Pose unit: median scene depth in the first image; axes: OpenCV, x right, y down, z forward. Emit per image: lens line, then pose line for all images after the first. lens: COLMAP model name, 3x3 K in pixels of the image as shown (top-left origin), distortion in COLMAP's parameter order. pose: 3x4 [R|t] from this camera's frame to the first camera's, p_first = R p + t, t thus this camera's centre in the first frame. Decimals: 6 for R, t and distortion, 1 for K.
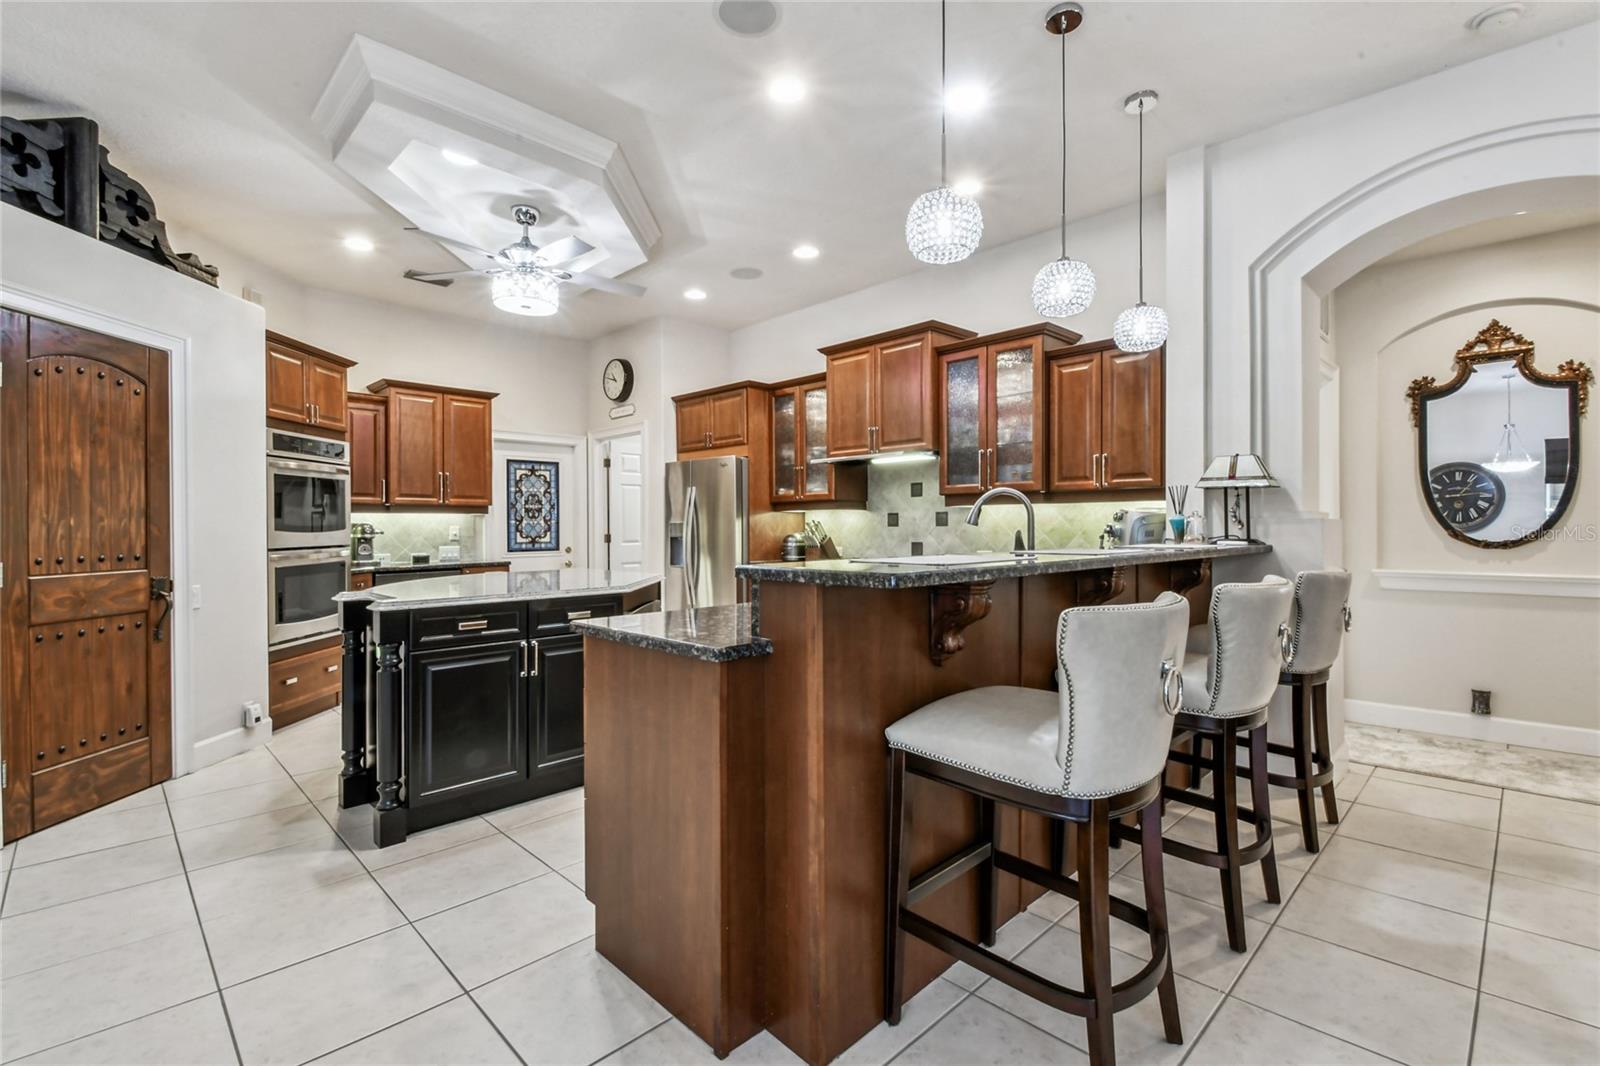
lens RADIAL K [[703.9, 0, 809.7], [0, 703.9, 529.6], [0, 0, 1]] dist [0.001875, -0.014736]
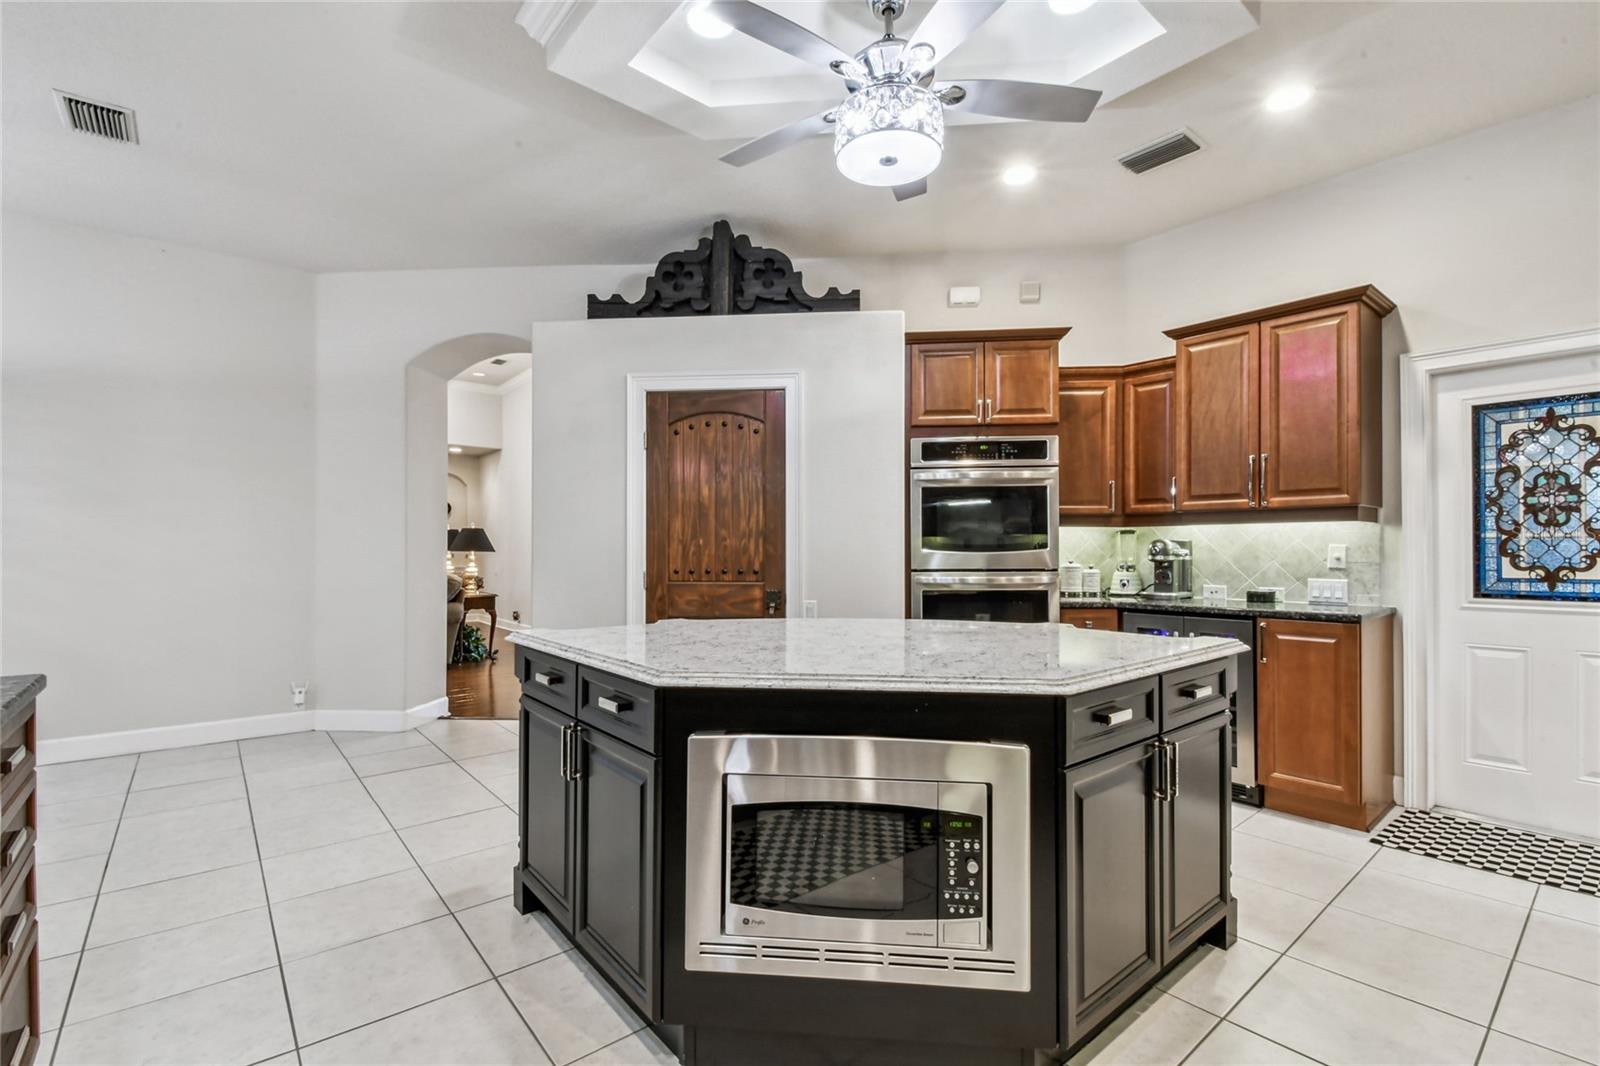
lens RADIAL K [[710.8, 0, 802.3], [0, 710.8, 545.3], [0, 0, 1]] dist [0.021764, -0.017241]
pose [[-0.100899, 0.000586, -0.994897, 0.148198], [-0.002927, 0.999995, 0.000886, -0.003982], [0.994892, 0.003001, -0.100897, 0.805501]]
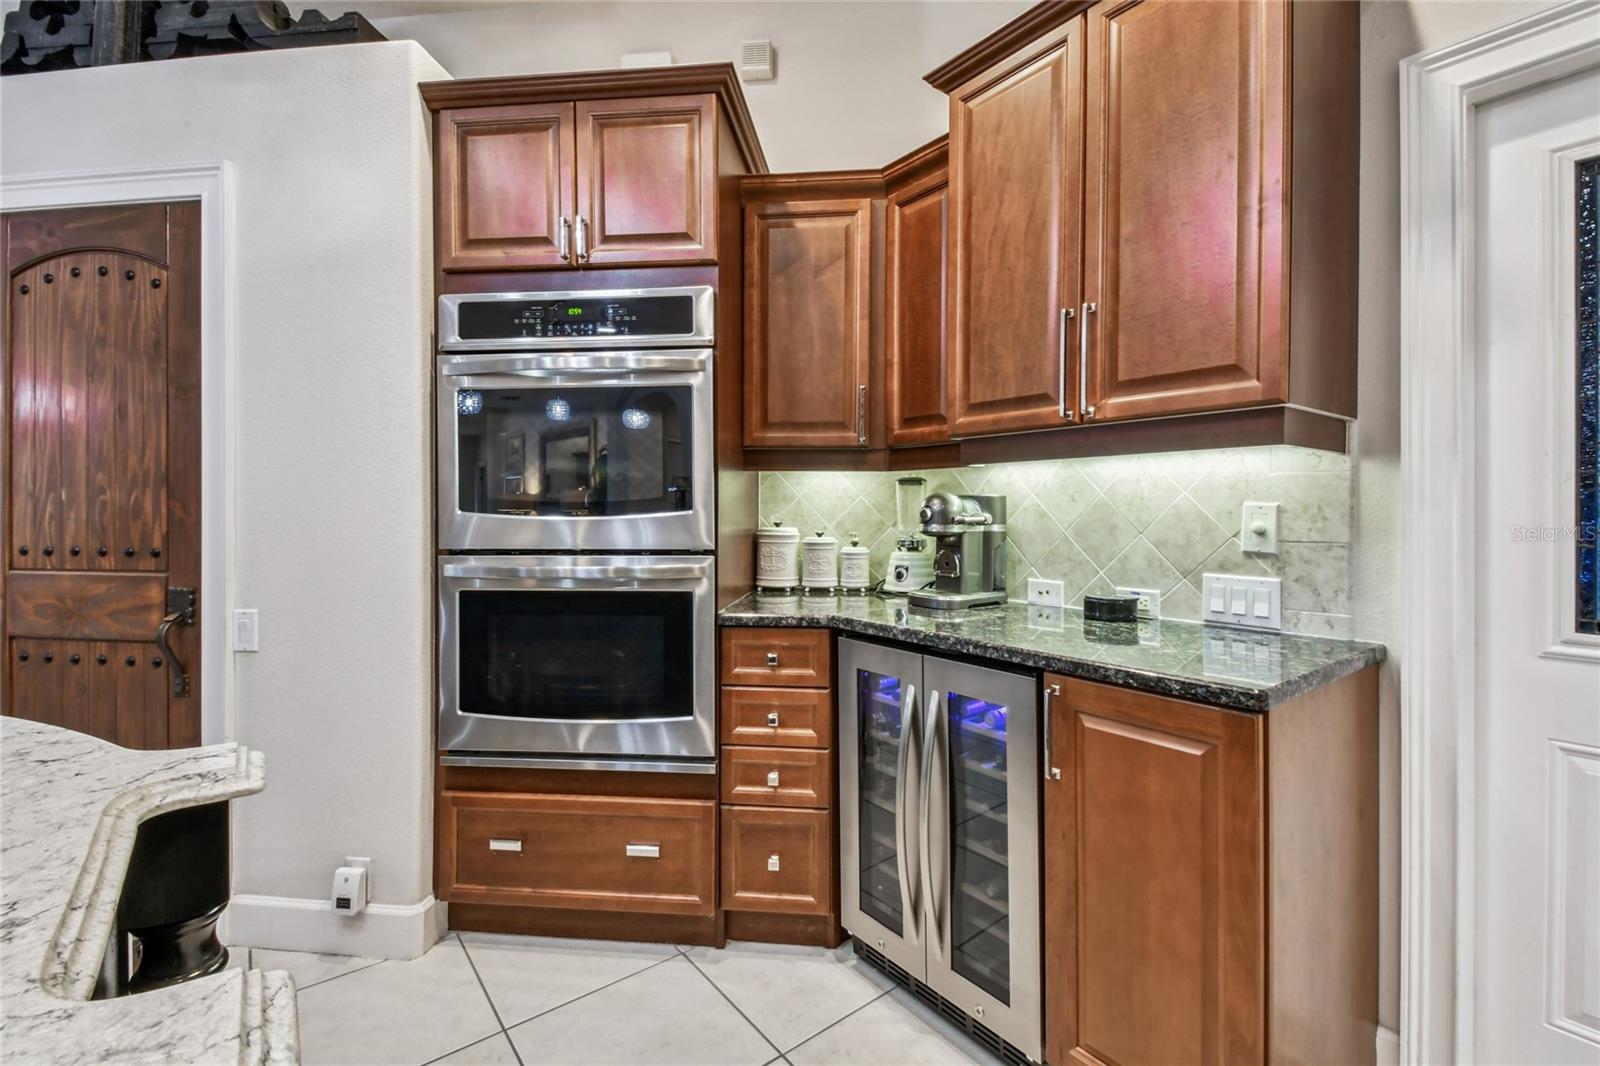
lens RADIAL K [[710.7, 0, 803.8], [0, 710.7, 513.7], [0, 0, 1]] dist [0.033580, -0.017200]
pose [[-0.129875, 0.008177, -0.991497, -0.273505], [-0.005453, 0.999945, 0.008961, -0.002063], [0.991515, 0.006570, -0.129823, 1.109360]]
